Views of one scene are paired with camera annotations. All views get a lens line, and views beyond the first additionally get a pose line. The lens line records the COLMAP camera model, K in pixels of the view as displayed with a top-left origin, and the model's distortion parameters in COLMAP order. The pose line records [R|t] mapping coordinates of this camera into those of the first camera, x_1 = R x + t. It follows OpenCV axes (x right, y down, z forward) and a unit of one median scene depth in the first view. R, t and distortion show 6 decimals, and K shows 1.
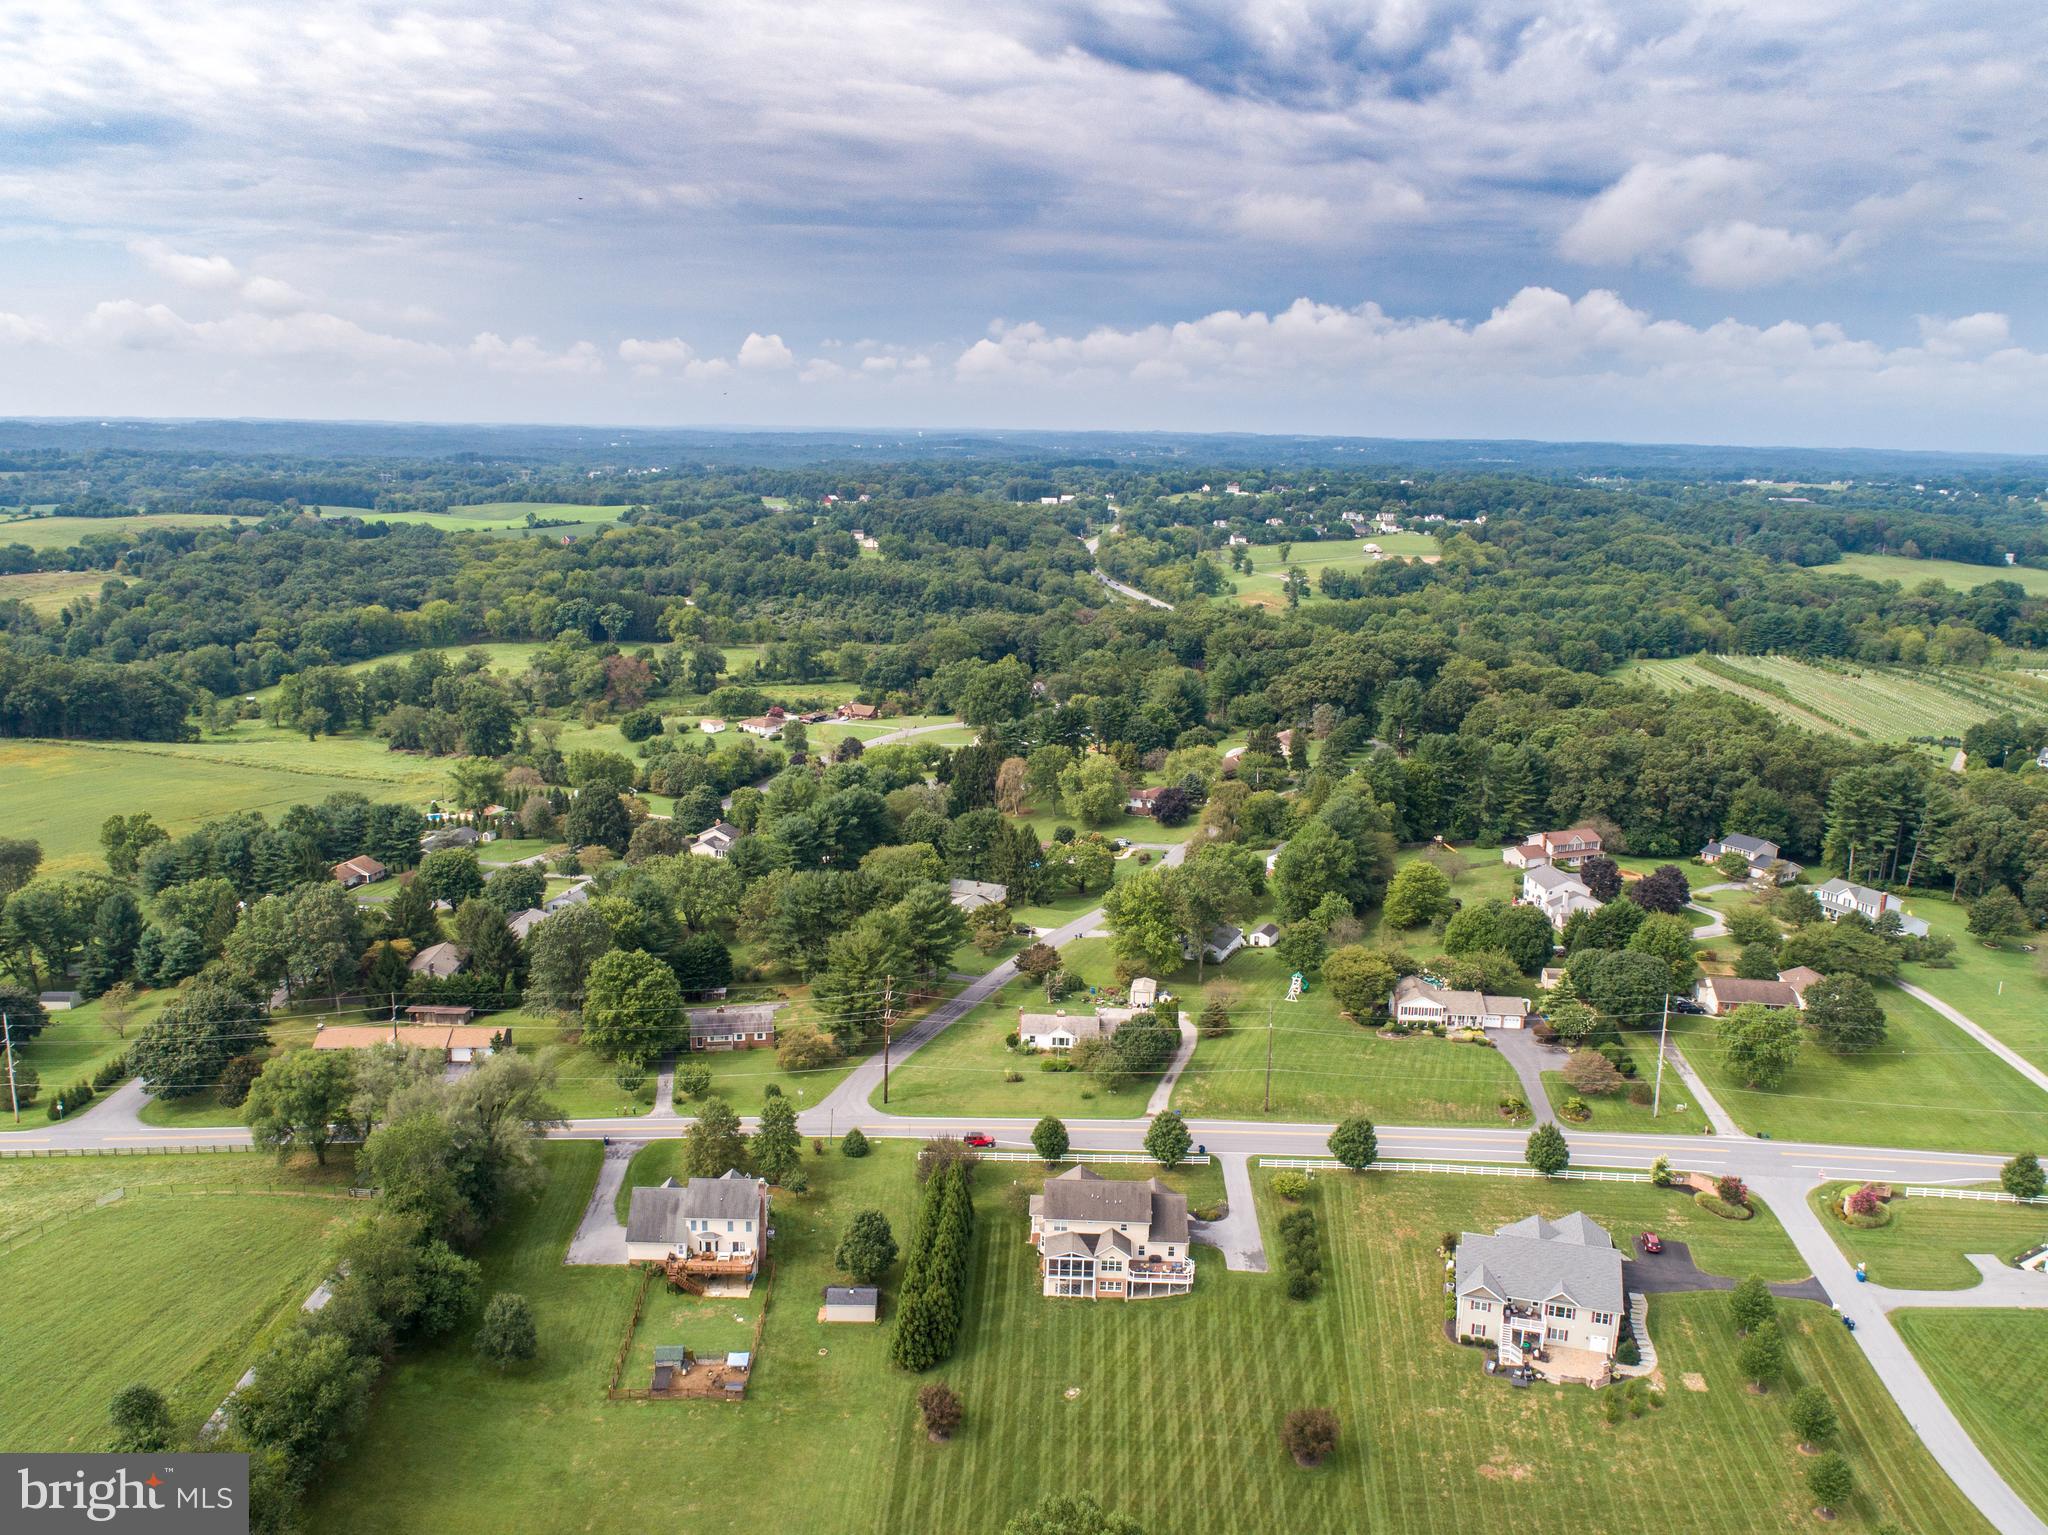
lens RADIAL K [[1577.3, 0, 1026.6], [0, 1577.3, 770.8], [0, 0, 1]] dist [-0.028453, 0.012492]
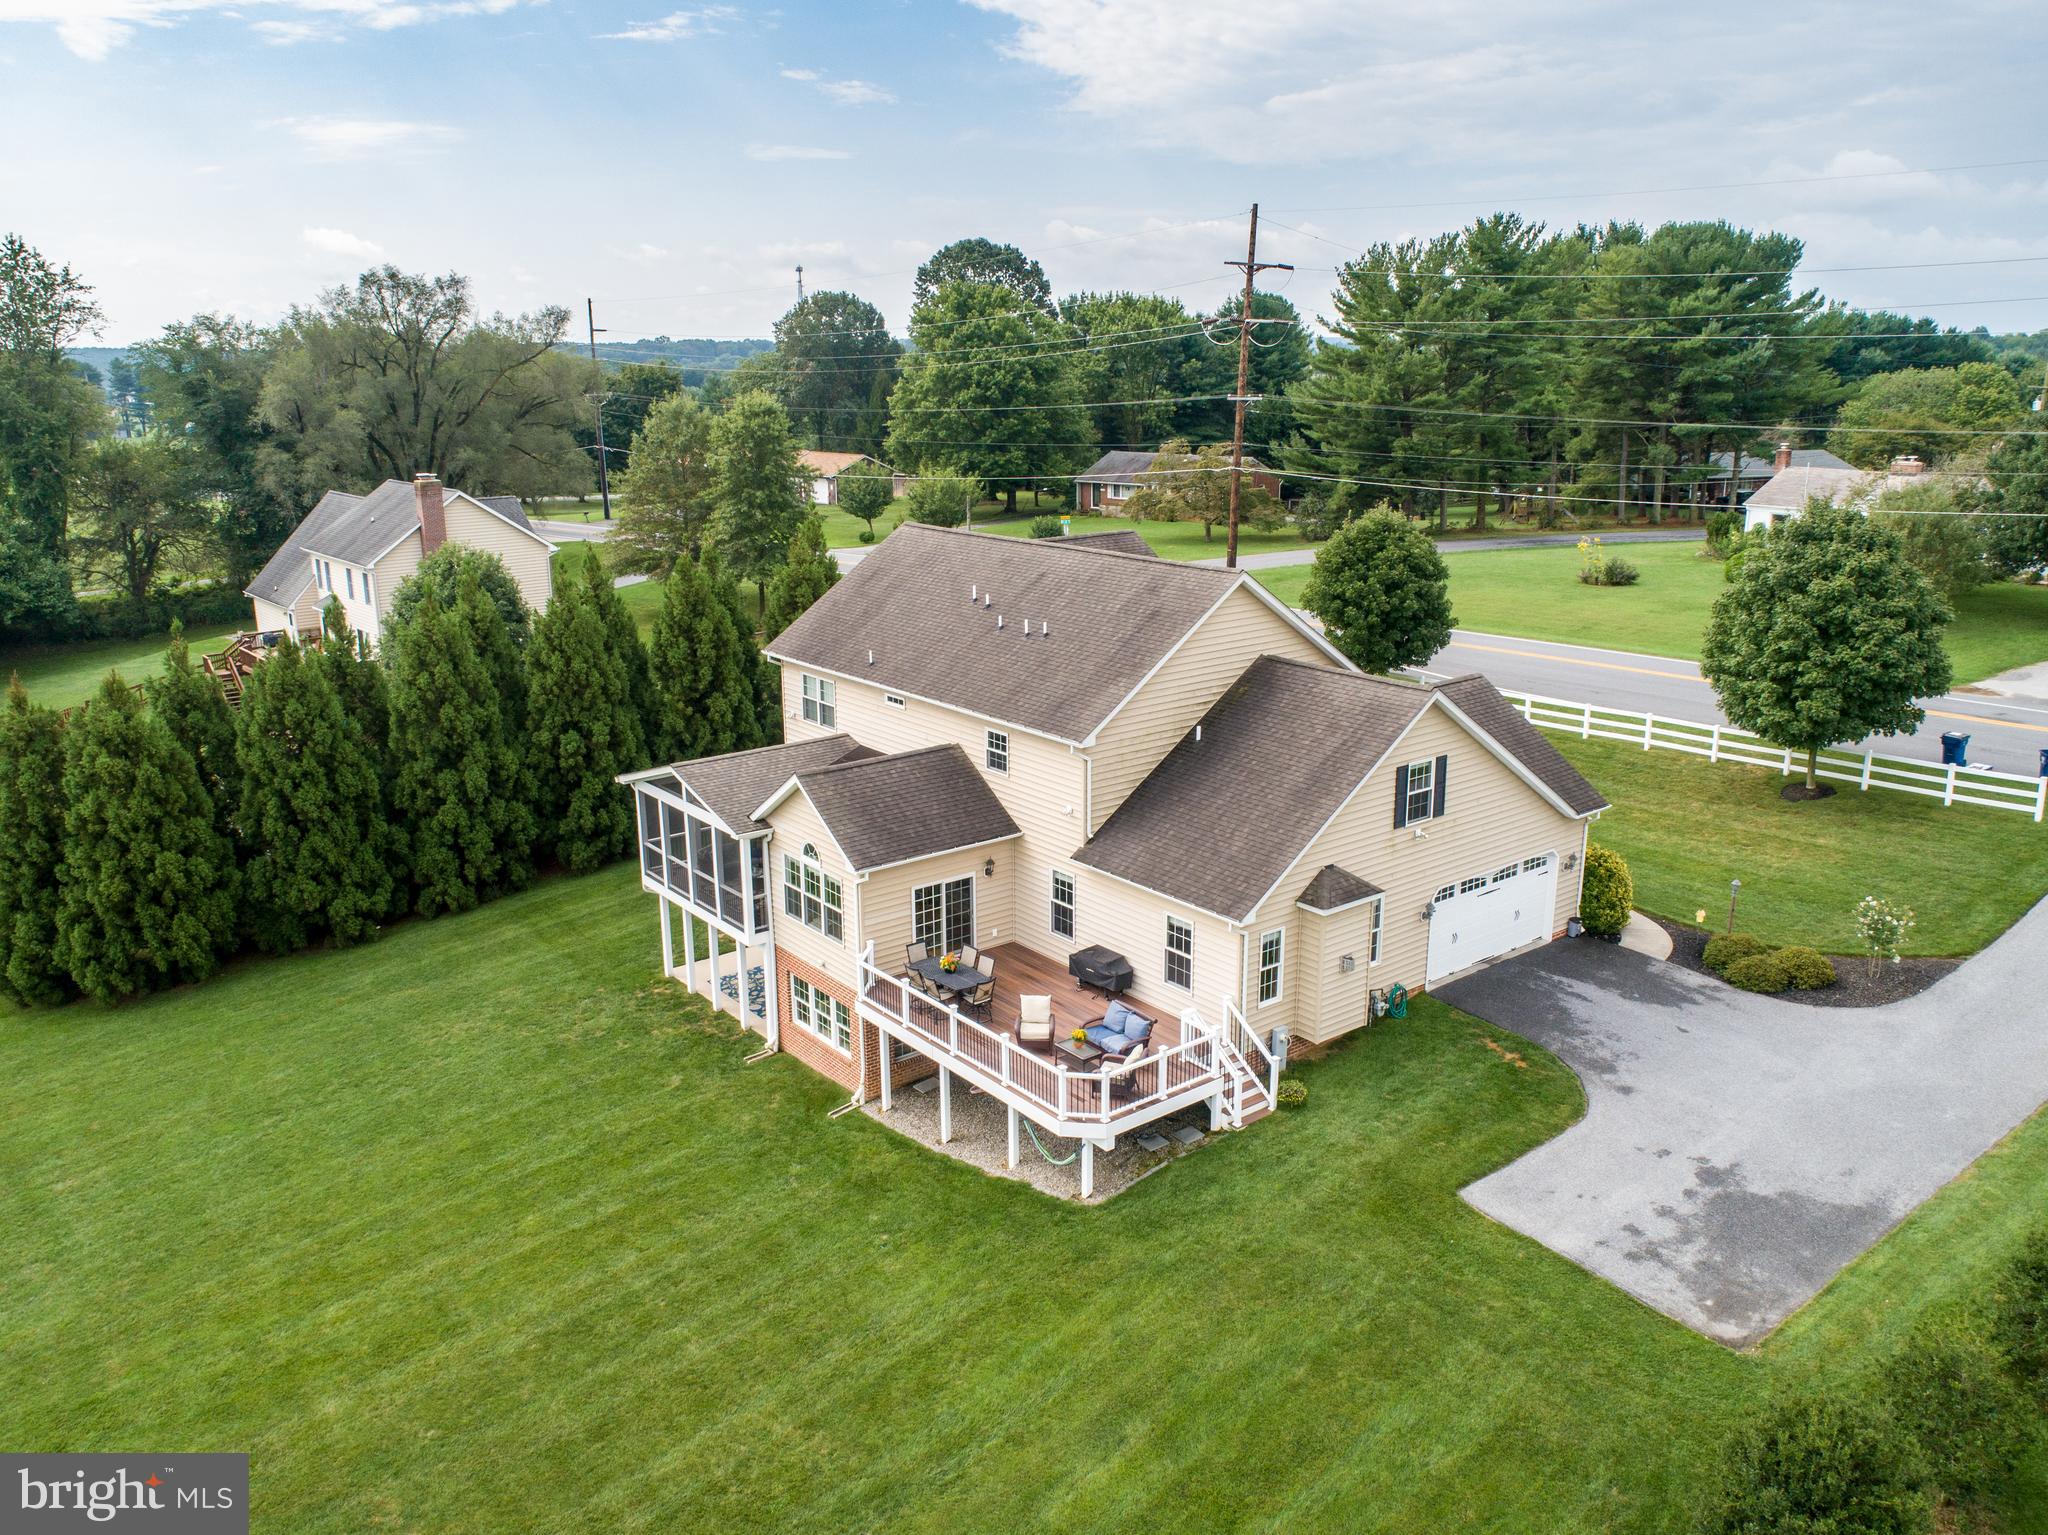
lens RADIAL K [[1563.1, 0, 1027.0], [0, 1563.1, 771.1], [0, 0, 1]] dist [-0.027155, 0.011298]
pose [[0.640241, 0.172917, -0.748459, 0.150231], [-0.142538, 0.984157, 0.105441, 0.205357], [0.754834, 0.039176, 0.654745, 0.665640]]
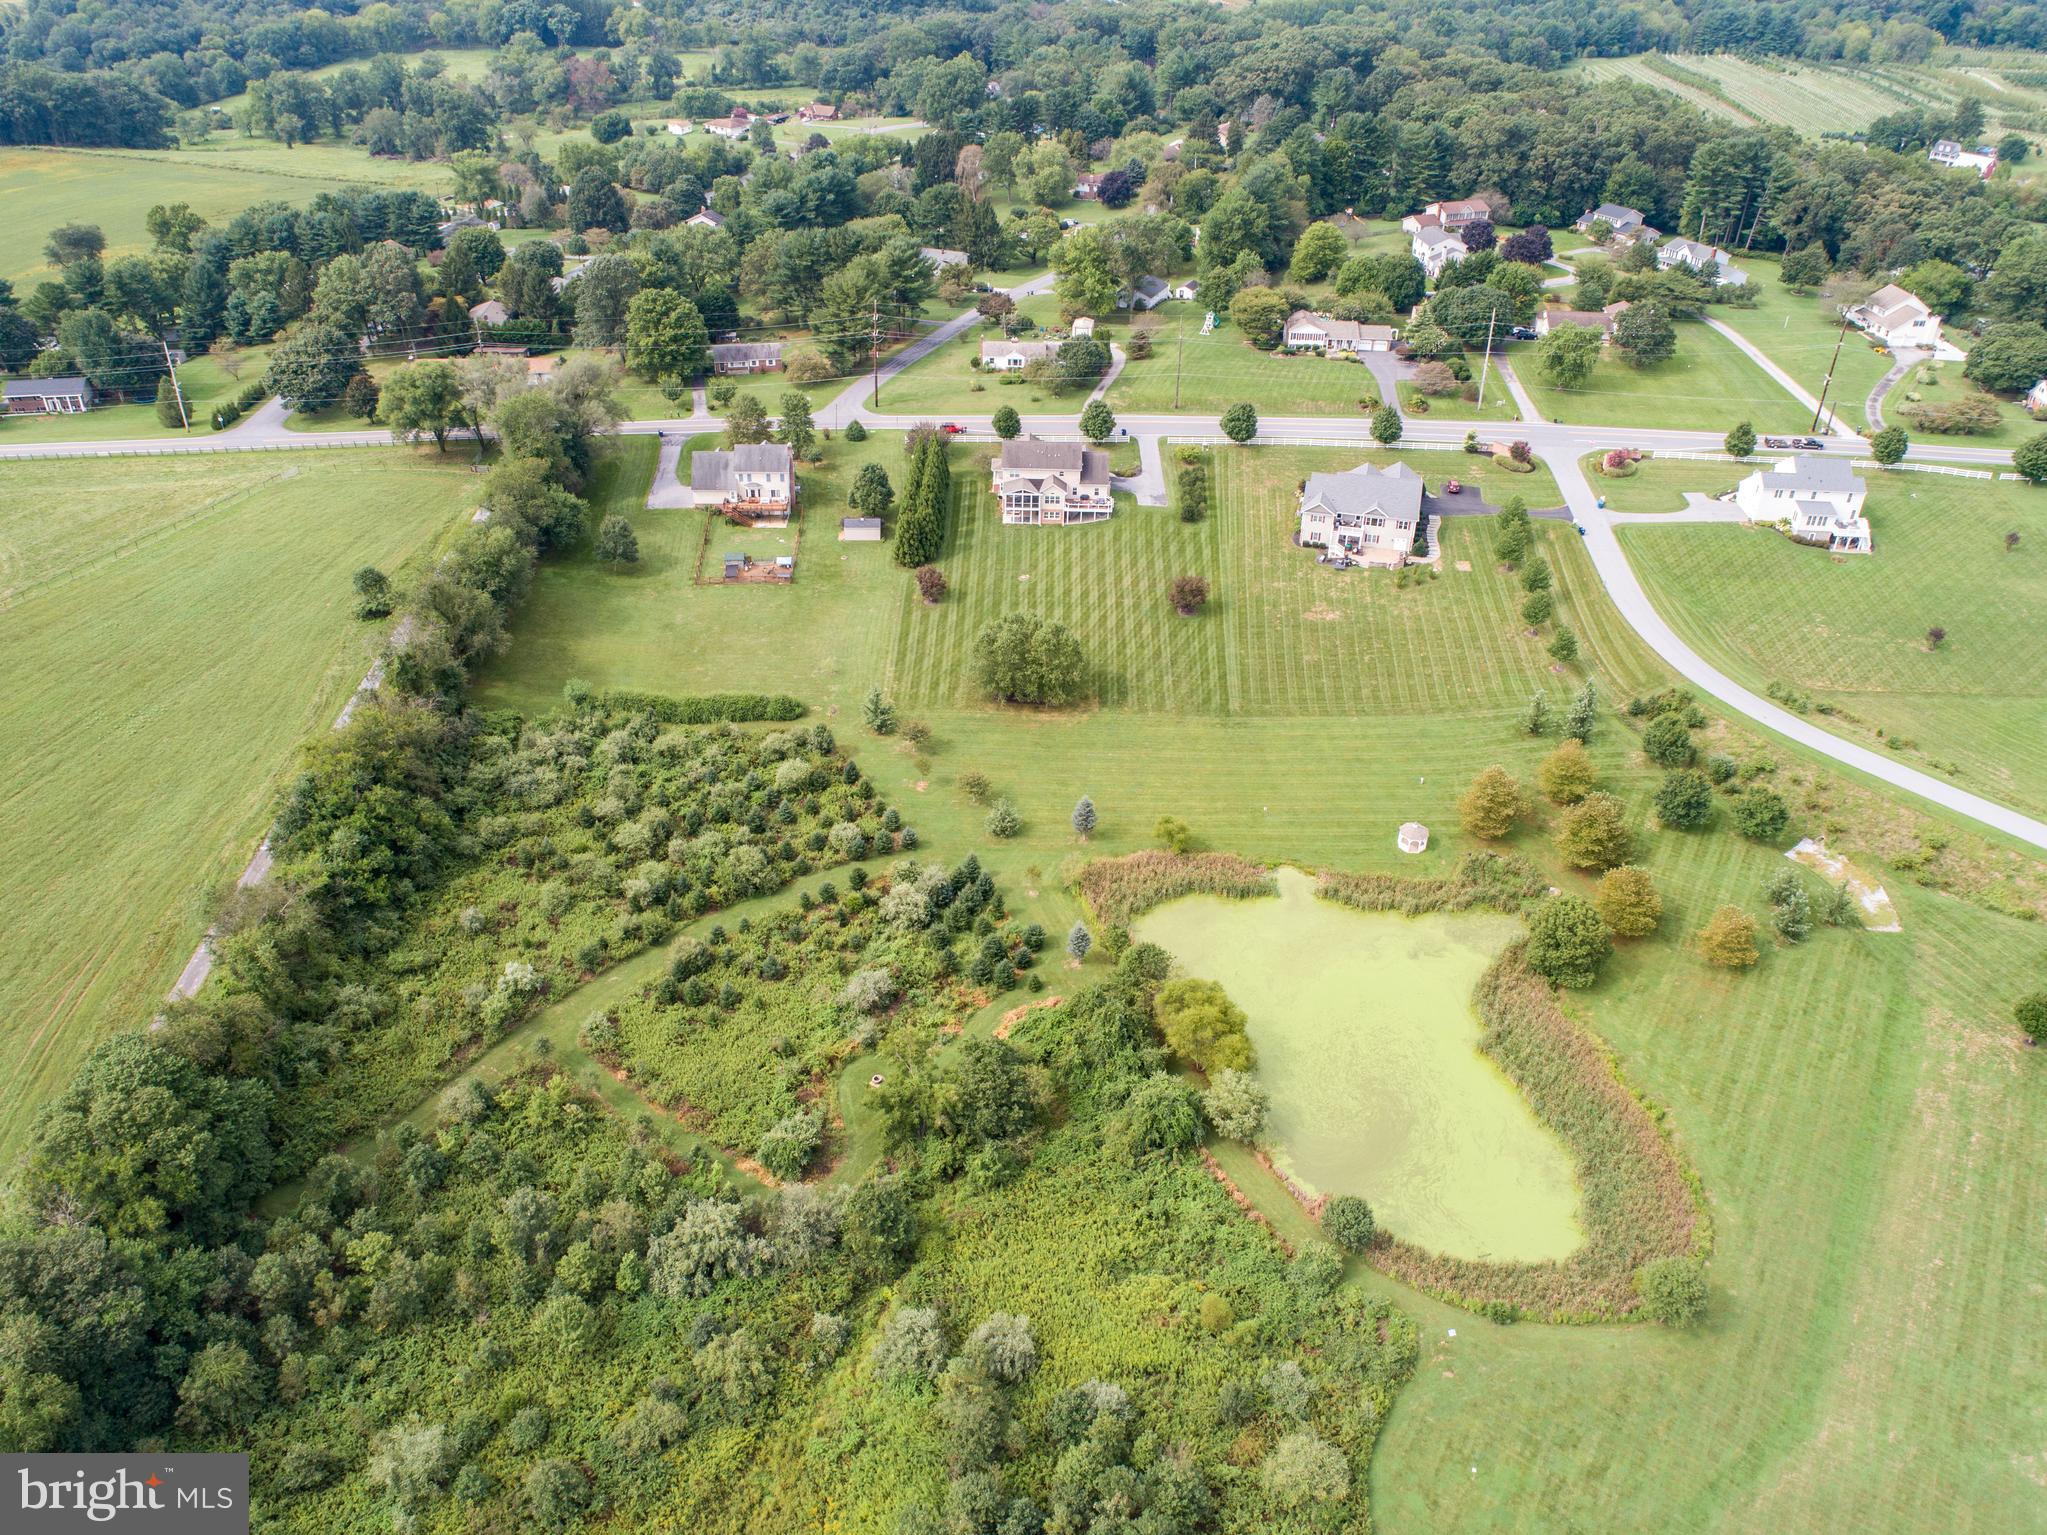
lens RADIAL K [[1562.4, 0, 1026.5], [0, 1562.4, 771.1], [0, 0, 1]] dist [-0.027155, 0.011298]
pose [[0.999625, -0.017163, 0.021357, -0.000843], [0.008889, 0.940471, 0.339758, 0.056572], [-0.025917, -0.339441, 0.940270, -0.257845]]
